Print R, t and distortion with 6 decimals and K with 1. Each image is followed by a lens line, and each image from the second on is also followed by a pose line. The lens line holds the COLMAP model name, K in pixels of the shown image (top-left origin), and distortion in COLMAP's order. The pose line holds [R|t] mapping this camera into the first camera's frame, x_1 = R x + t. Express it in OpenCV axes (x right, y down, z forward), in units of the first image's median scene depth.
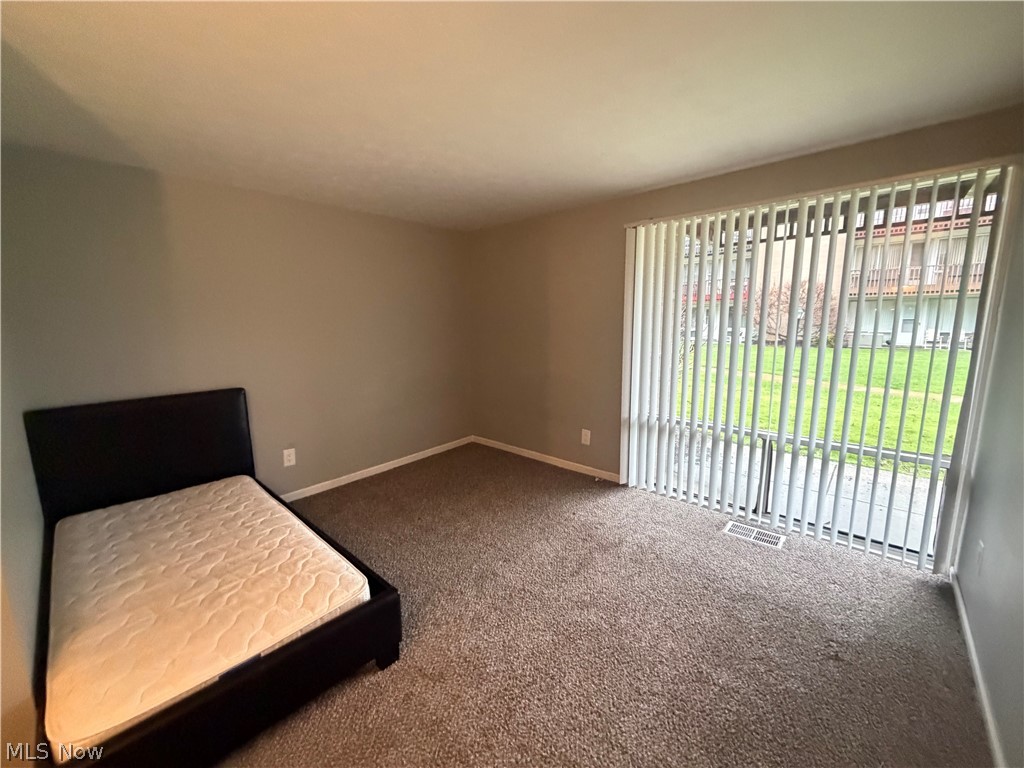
lens RADIAL K [[408.3, 0, 512.0], [0, 408.3, 384.0], [0, 0, 1]] dist [0.000861, 0.000178]
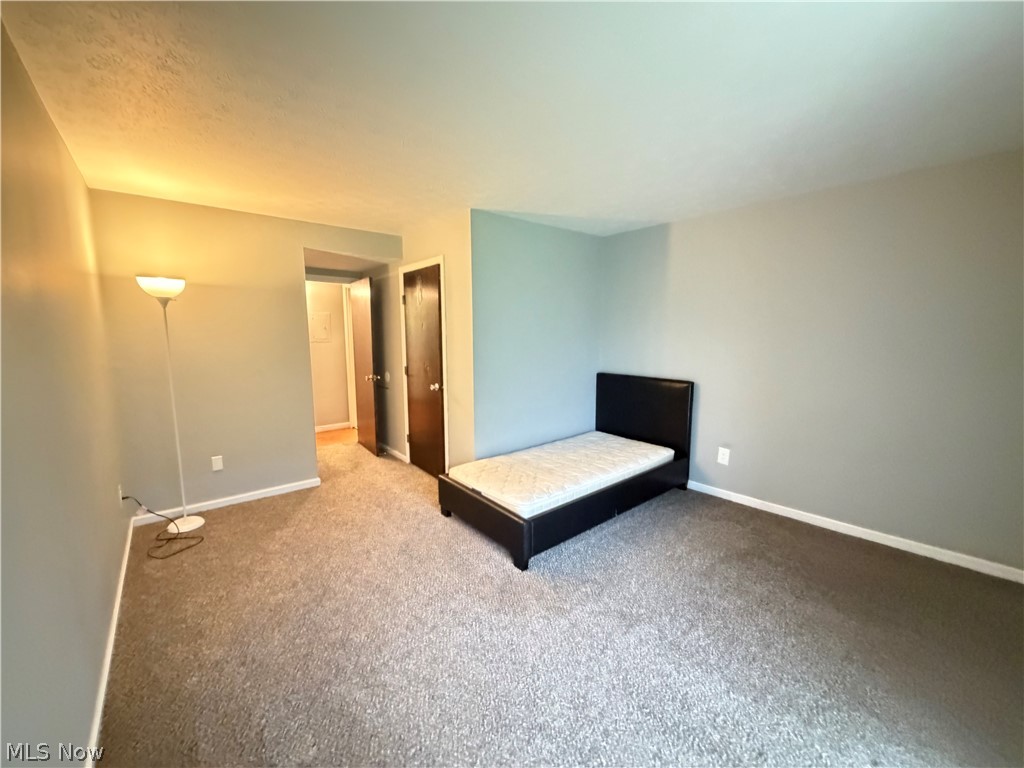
lens RADIAL K [[408.3, 0, 512.2], [0, 408.3, 383.5], [0, 0, 1]] dist [0.000861, 0.000178]
pose [[-0.138053, 0.139621, -0.980534, 0.567136], [-0.152929, 0.975136, 0.160384, -0.093690], [0.978547, 0.172094, -0.113268, 0.573920]]
